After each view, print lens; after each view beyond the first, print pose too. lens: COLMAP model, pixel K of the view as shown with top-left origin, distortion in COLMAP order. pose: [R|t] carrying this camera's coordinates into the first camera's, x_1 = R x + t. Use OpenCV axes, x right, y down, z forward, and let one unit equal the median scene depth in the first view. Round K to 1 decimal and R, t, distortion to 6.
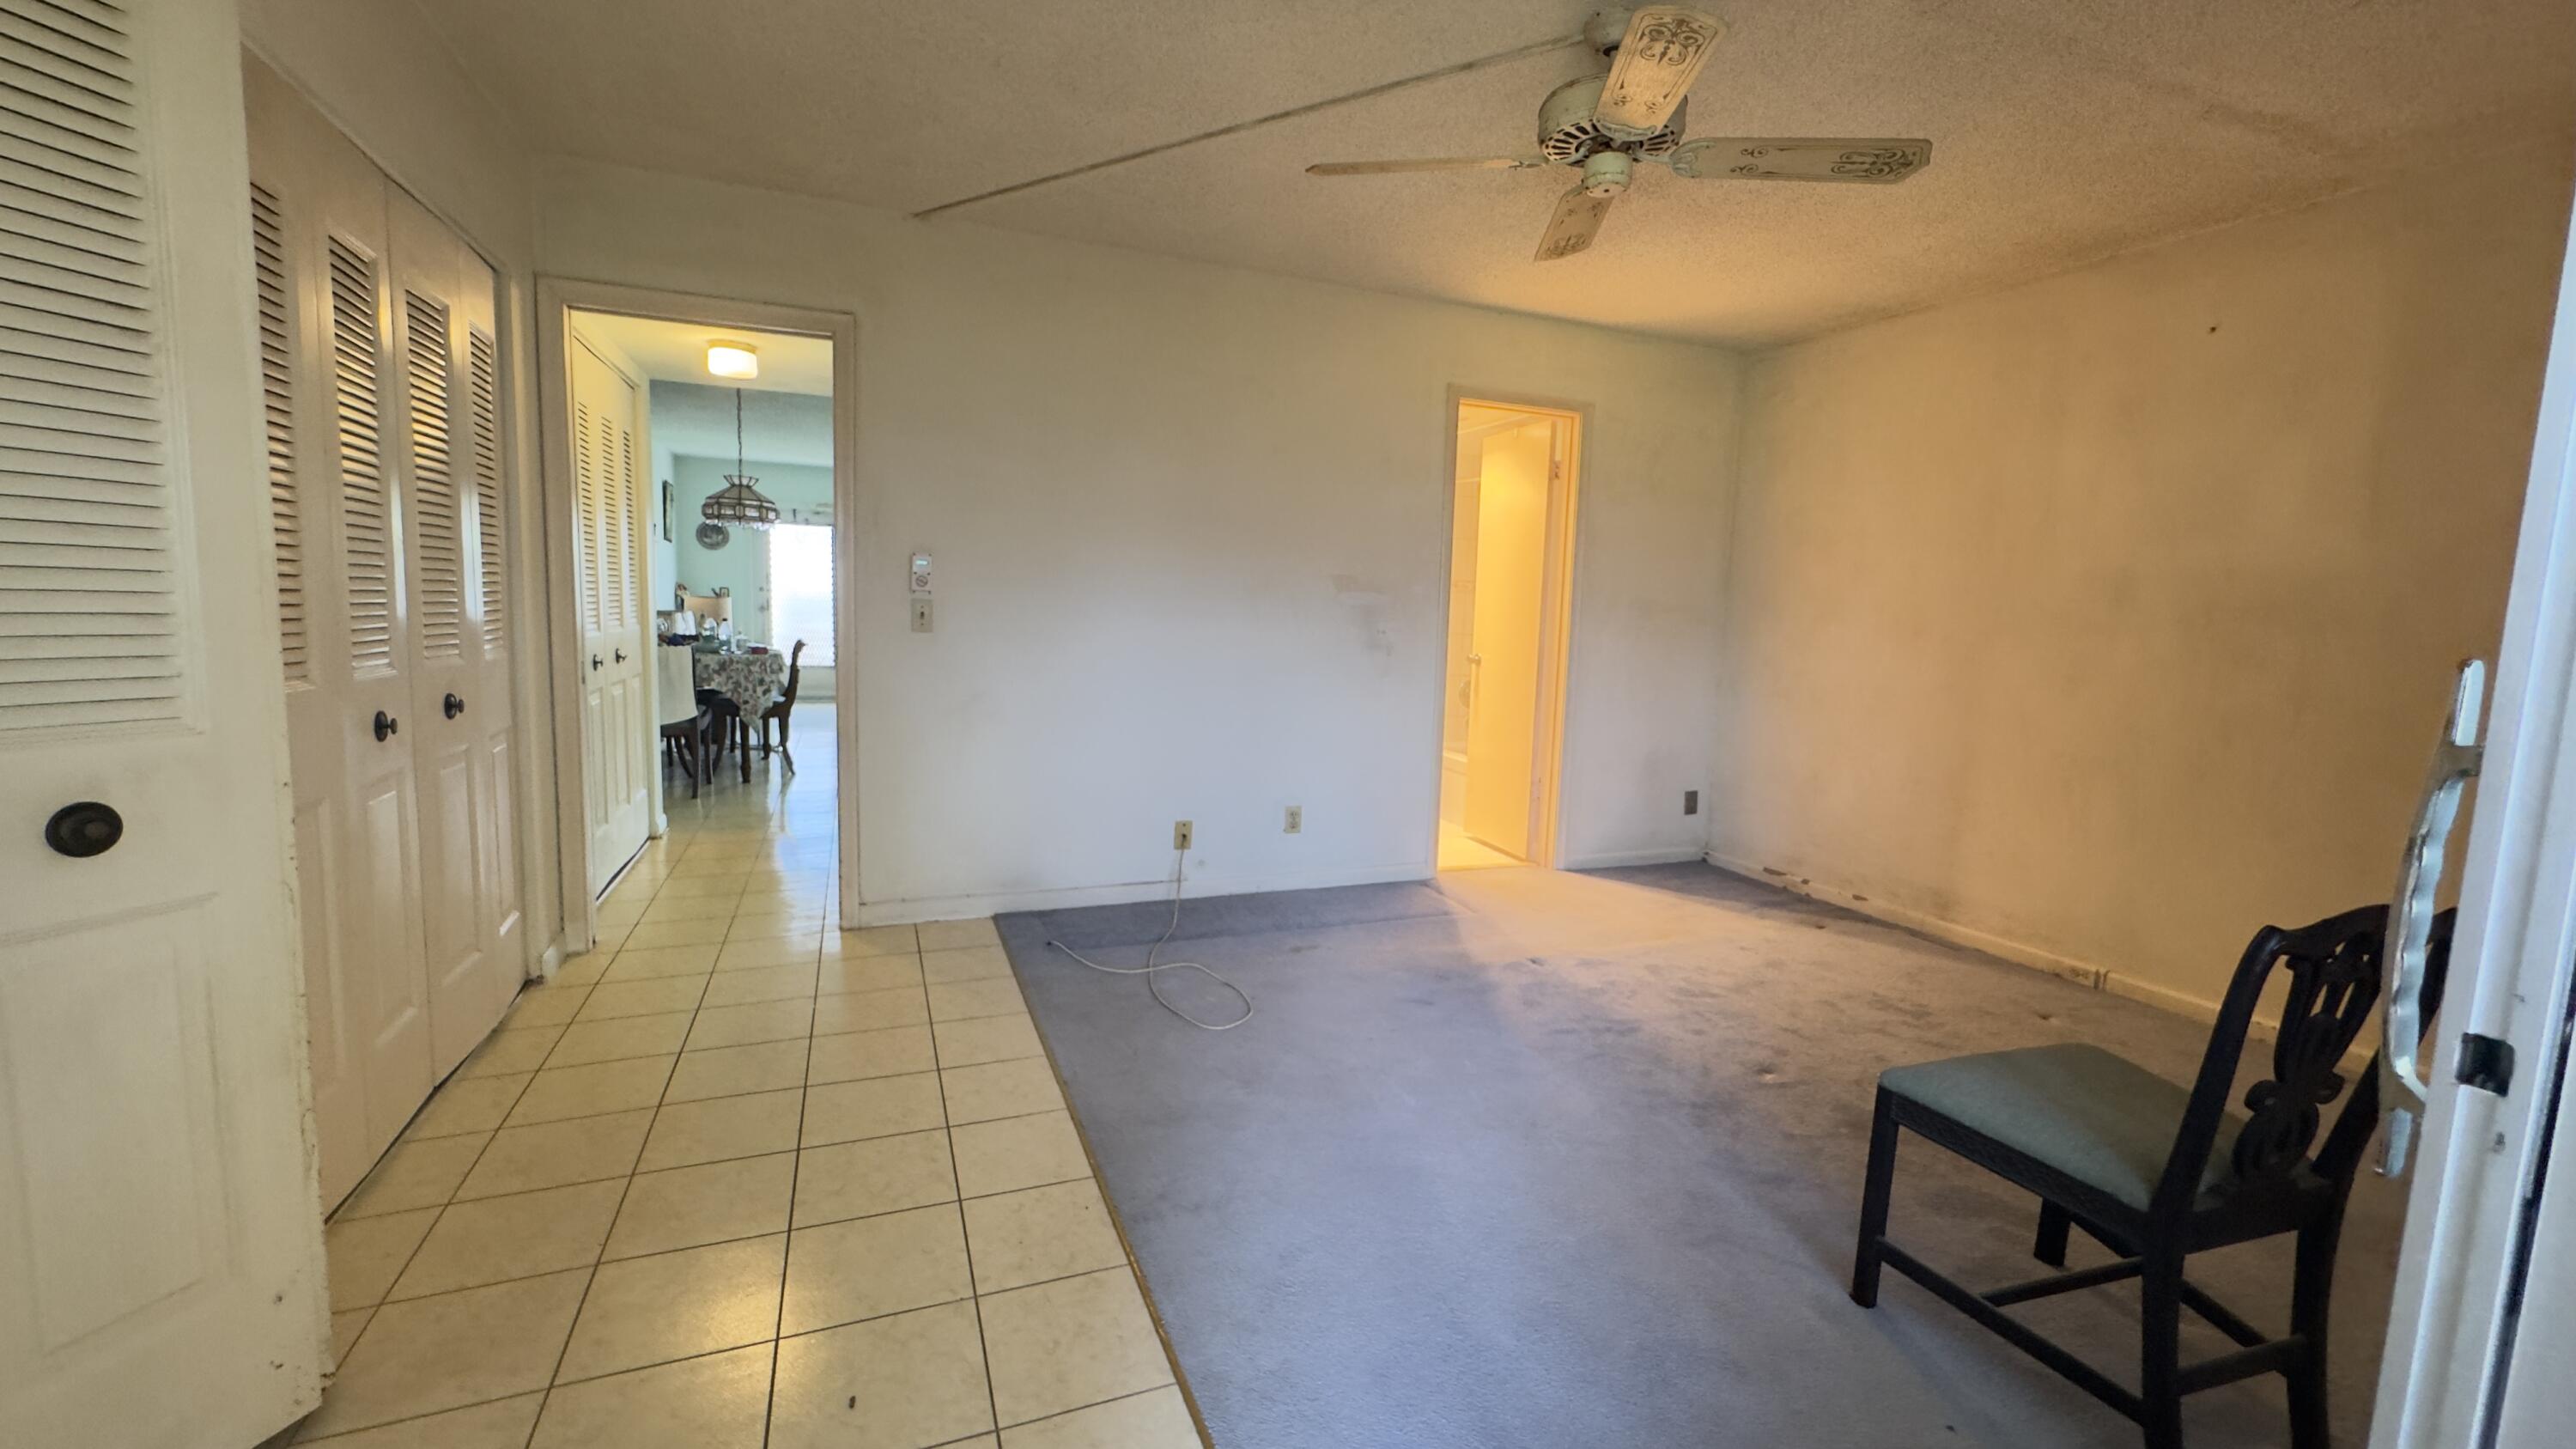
lens RADIAL K [[1025.8, 0, 1288.0], [0, 1025.8, 724.5], [0, 0, 1]] dist [-0.001451, -0.000244]
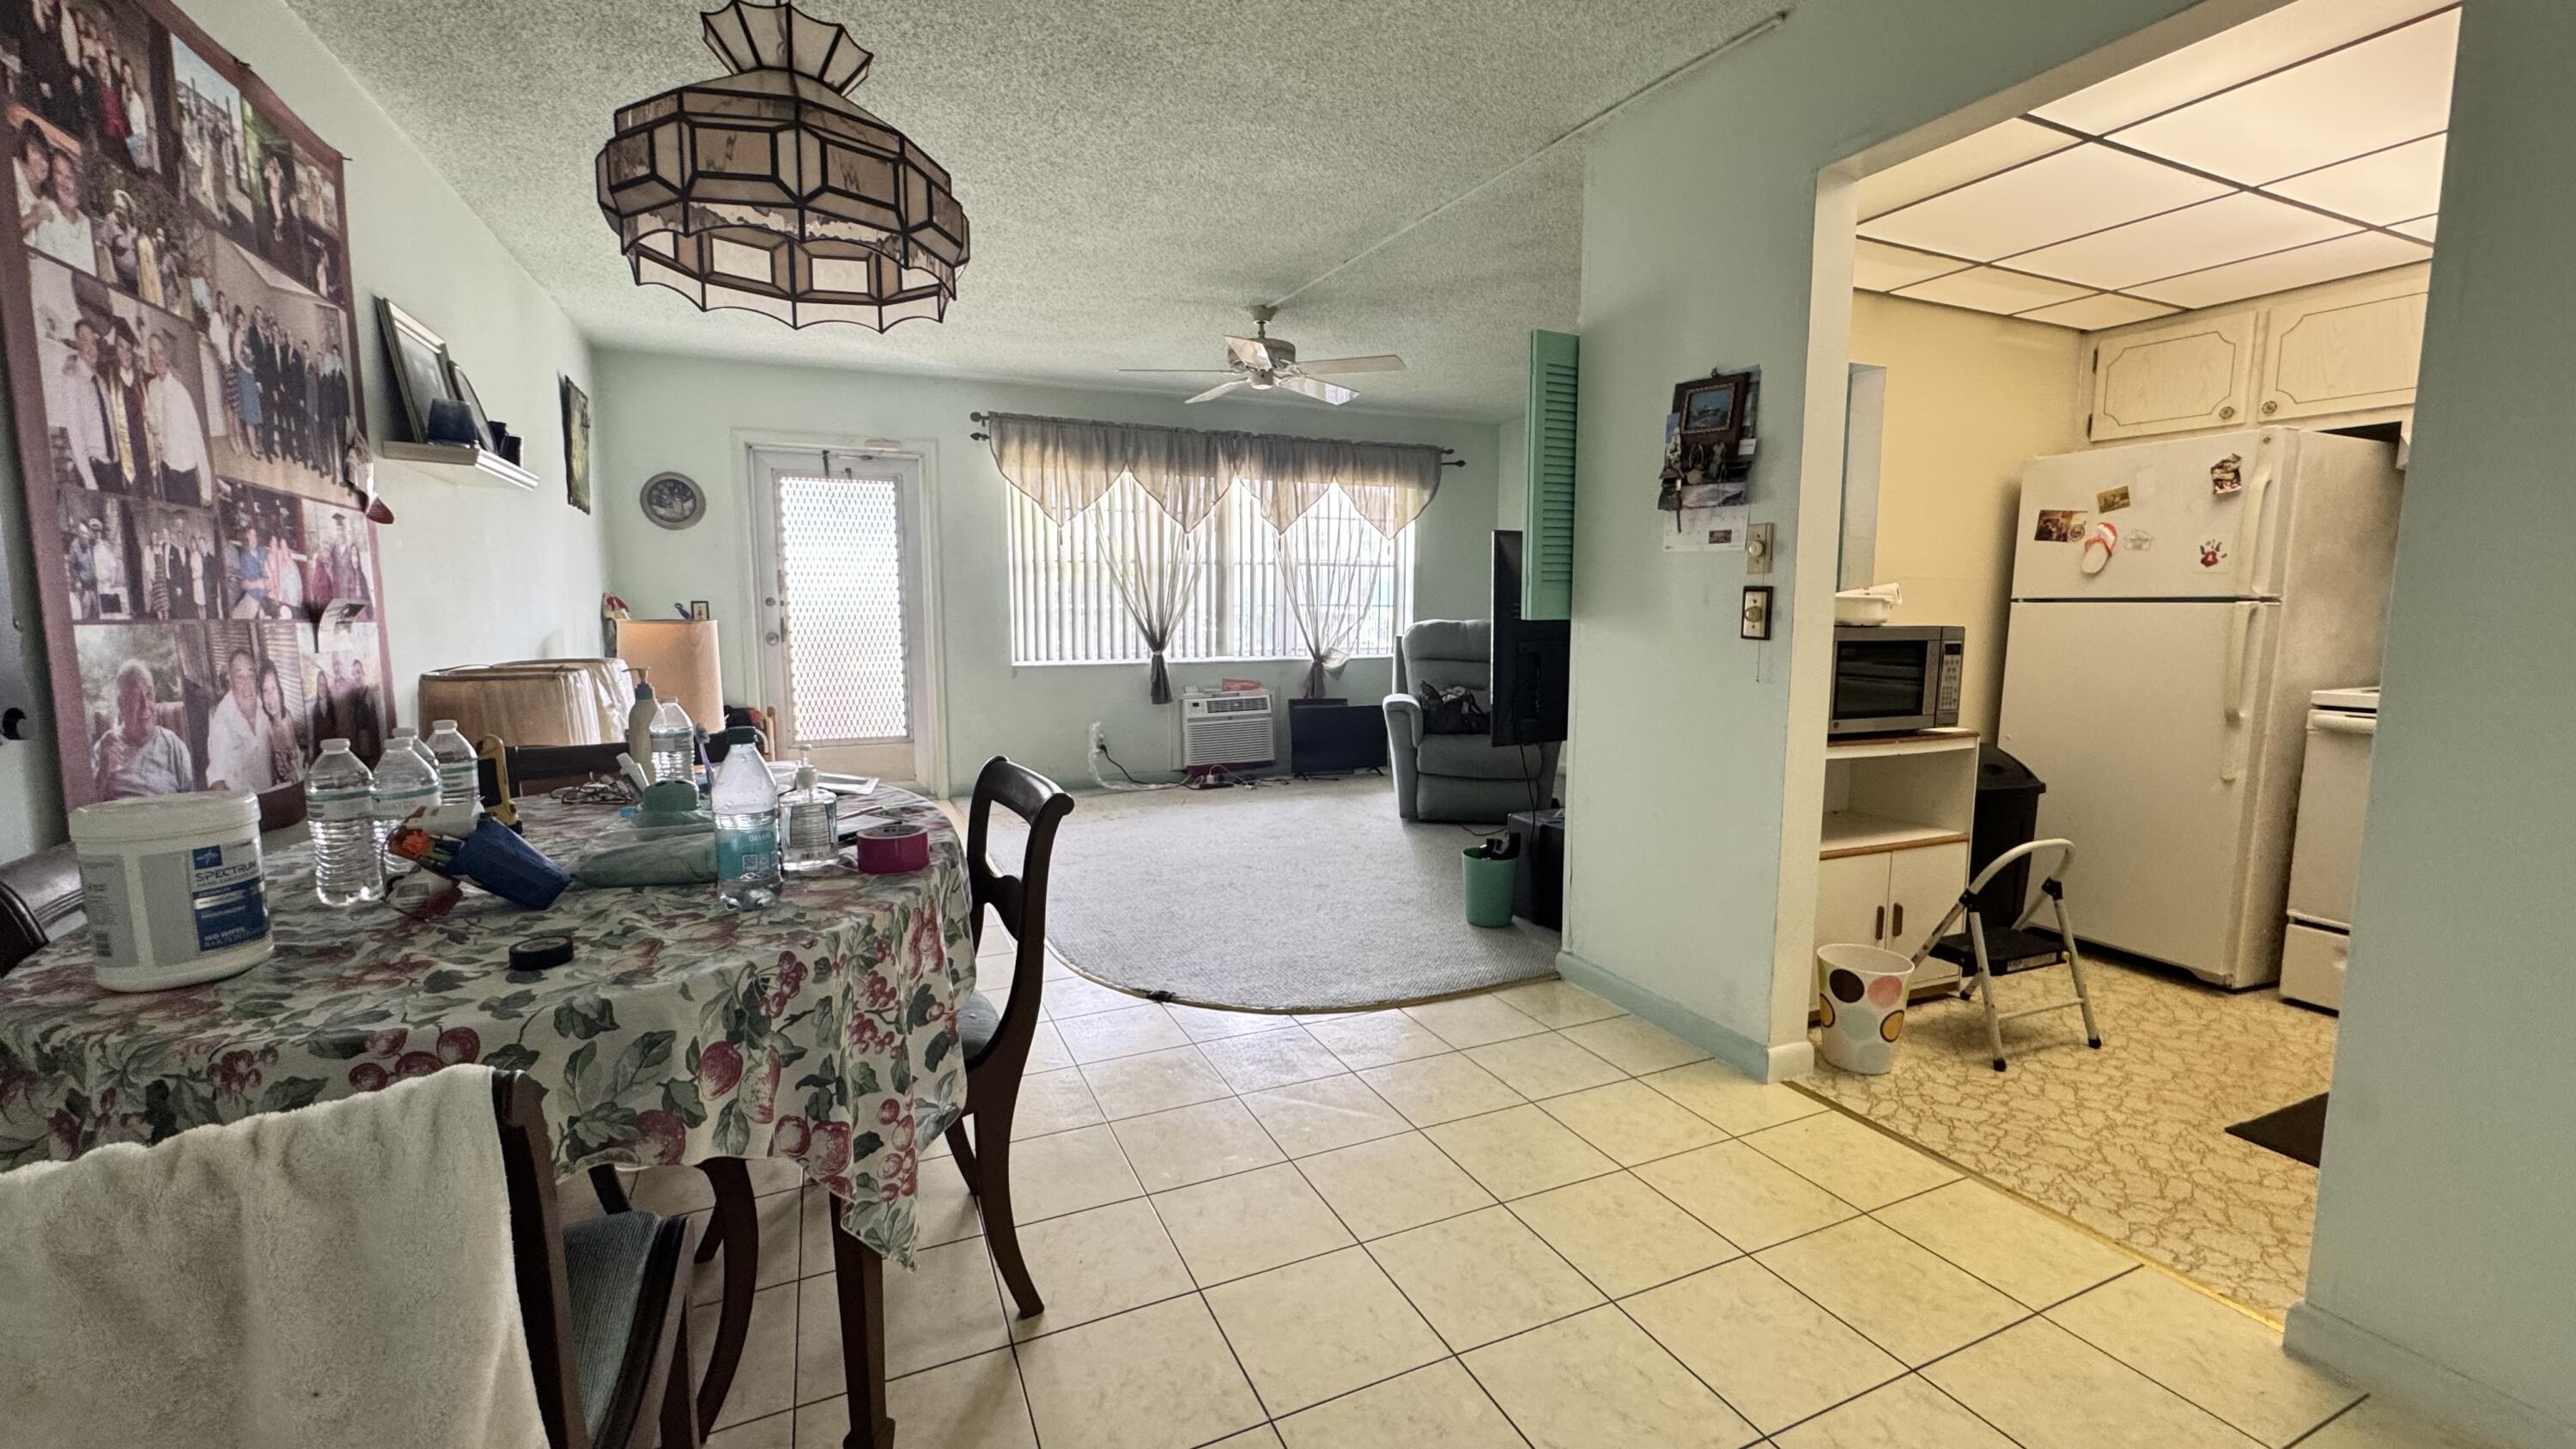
lens RADIAL K [[1025.8, 0, 1288.0], [0, 1025.8, 724.5], [0, 0, 1]] dist [-0.001451, -0.000244]
pose [[0.998843, -0.043395, 0.020736, -0.286552], [0.043440, 0.999054, -0.001757, -0.061607], [-0.020640, 0.002656, 0.999783, 0.511763]]
